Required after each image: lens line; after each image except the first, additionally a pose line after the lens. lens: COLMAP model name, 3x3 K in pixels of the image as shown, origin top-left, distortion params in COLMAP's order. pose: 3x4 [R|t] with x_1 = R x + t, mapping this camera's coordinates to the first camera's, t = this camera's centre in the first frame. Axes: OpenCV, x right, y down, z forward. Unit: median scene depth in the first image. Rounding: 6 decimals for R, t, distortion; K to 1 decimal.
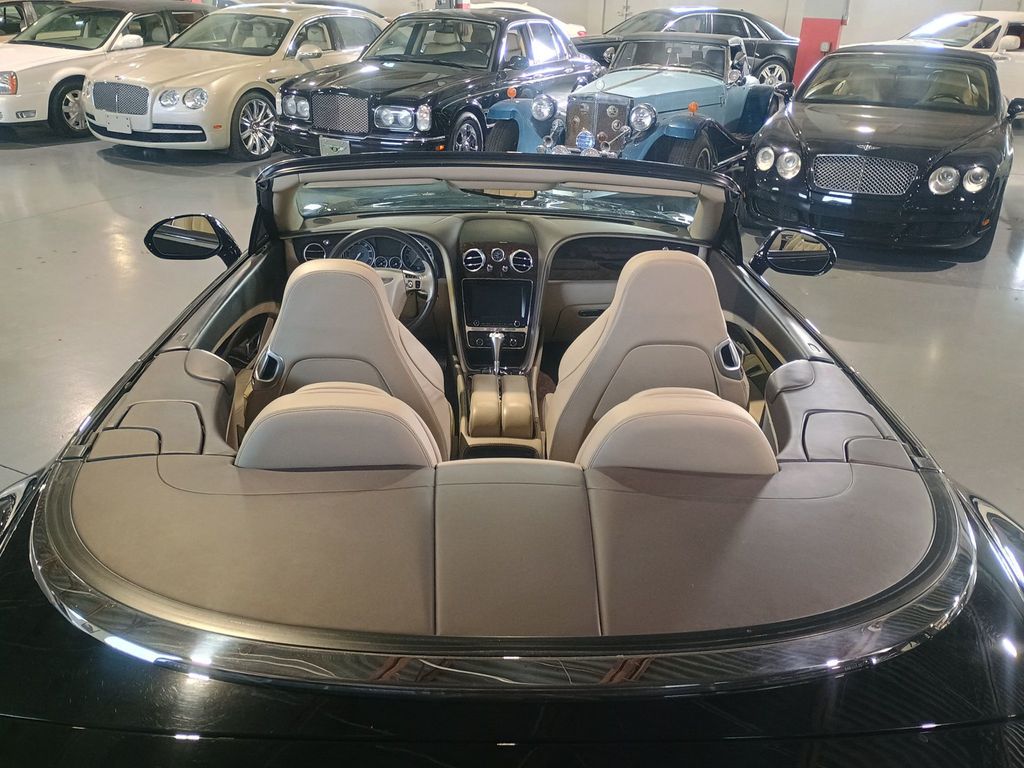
lens RADIAL K [[878.9, 0, 507.6], [0, 878.9, 379.9], [0, 0, 1]] dist [0.057603, -0.017350]
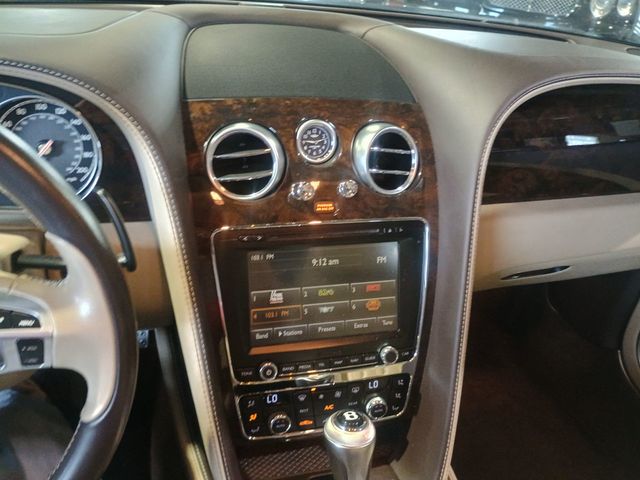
lens RADIAL K [[558.2, 0, 321.6], [0, 558.2, 232.4], [0, 0, 1]] dist [0.059683, -0.086783]
pose [[0.960654, -0.068892, 0.269069, -0.023169], [0.024522, 0.986005, 0.164905, -0.050108], [-0.276664, -0.151819, 0.948898, 0.281121]]
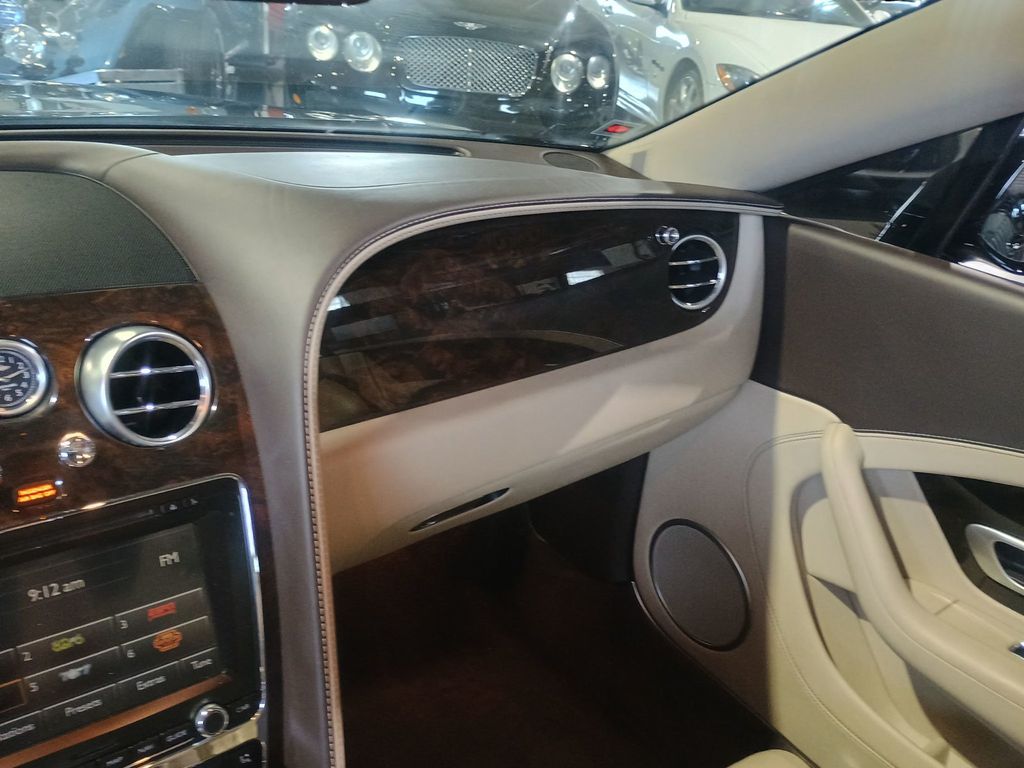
lens RADIAL K [[892.4, 0, 515.0], [0, 892.4, 380.7], [0, 0, 1]] dist [0.066316, -0.094348]
pose [[0.805774, -0.202736, 0.556441, -0.010349], [0.156948, 0.979086, 0.129449, -0.052222], [-0.571048, -0.016974, 0.820741, 0.277348]]
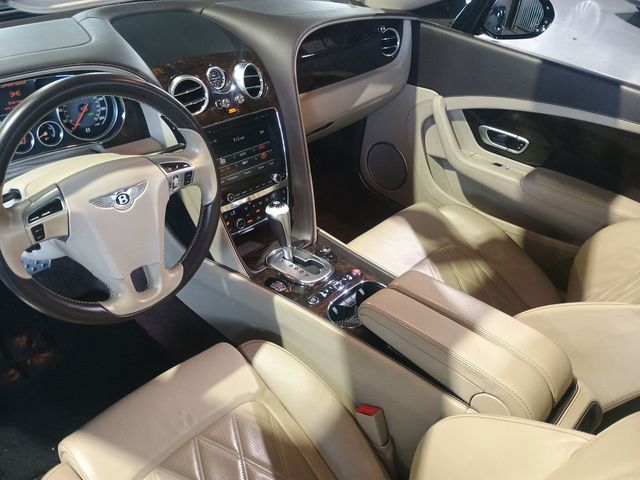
lens RADIAL K [[549.3, 0, 317.2], [0, 549.3, 237.4], [0, 0, 1]] dist [0.057603, -0.017350]
pose [[0.681750, -0.374505, 0.628460, -0.086591], [0.190122, 0.920220, 0.342124, -0.055532], [-0.706449, -0.113759, 0.698562, 0.234254]]
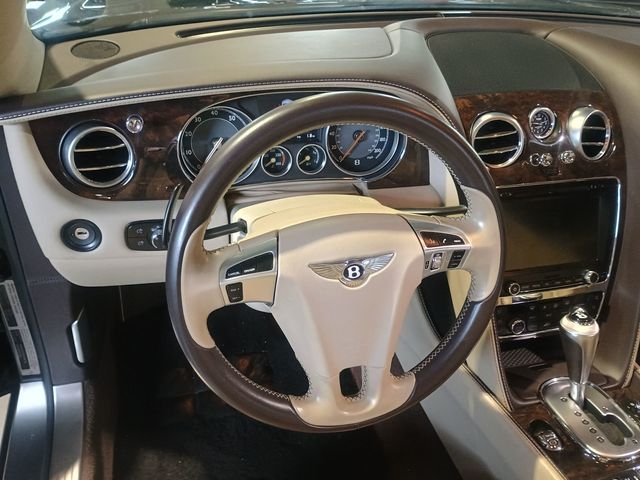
lens RADIAL K [[558.2, 0, 321.6], [0, 558.2, 232.4], [0, 0, 1]] dist [0.059683, -0.086783]
pose [[0.965637, -0.108860, 0.235995, -0.066247], [0.056442, 0.974217, 0.218441, -0.054883], [-0.253690, -0.197614, 0.946884, 0.263440]]
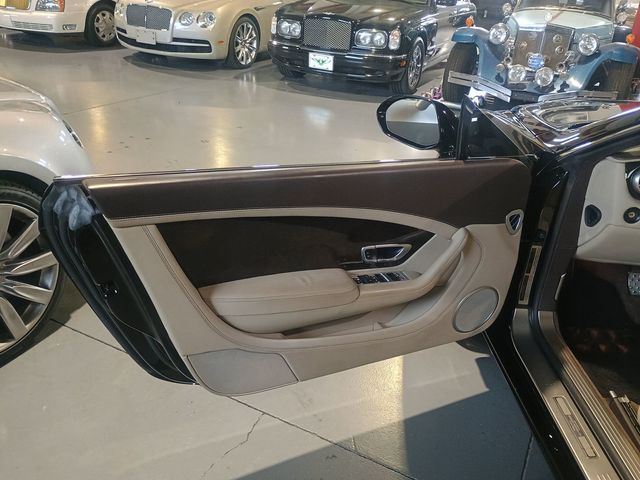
lens RADIAL K [[552.4, 0, 320.7], [0, 552.4, 224.8], [0, 0, 1]] dist [0.050537, -0.011215]
pose [[0.999179, 0.035799, 0.018992, -0.186243], [-0.036144, 0.999182, 0.018115, -0.034592], [-0.018328, -0.018786, 0.999656, 0.168870]]
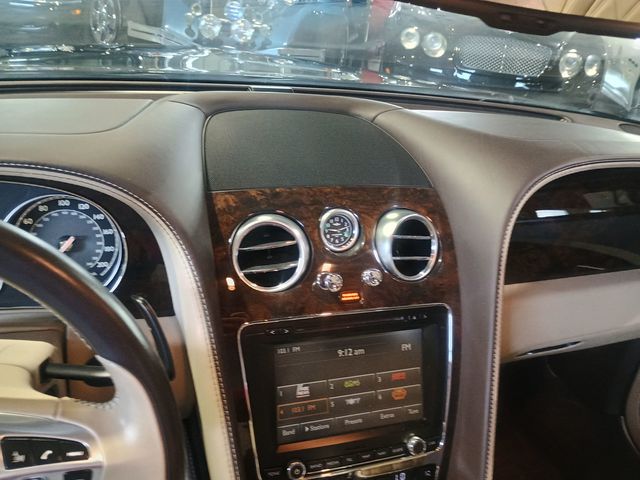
lens RADIAL K [[557.8, 0, 321.9], [0, 557.8, 237.9], [0, 0, 1]] dist [0.066316, -0.094348]
pose [[0.947154, -0.061800, 0.314769, -0.028445], [0.035952, 0.995535, 0.087278, -0.055089], [-0.318757, -0.071349, 0.945147, 0.283826]]
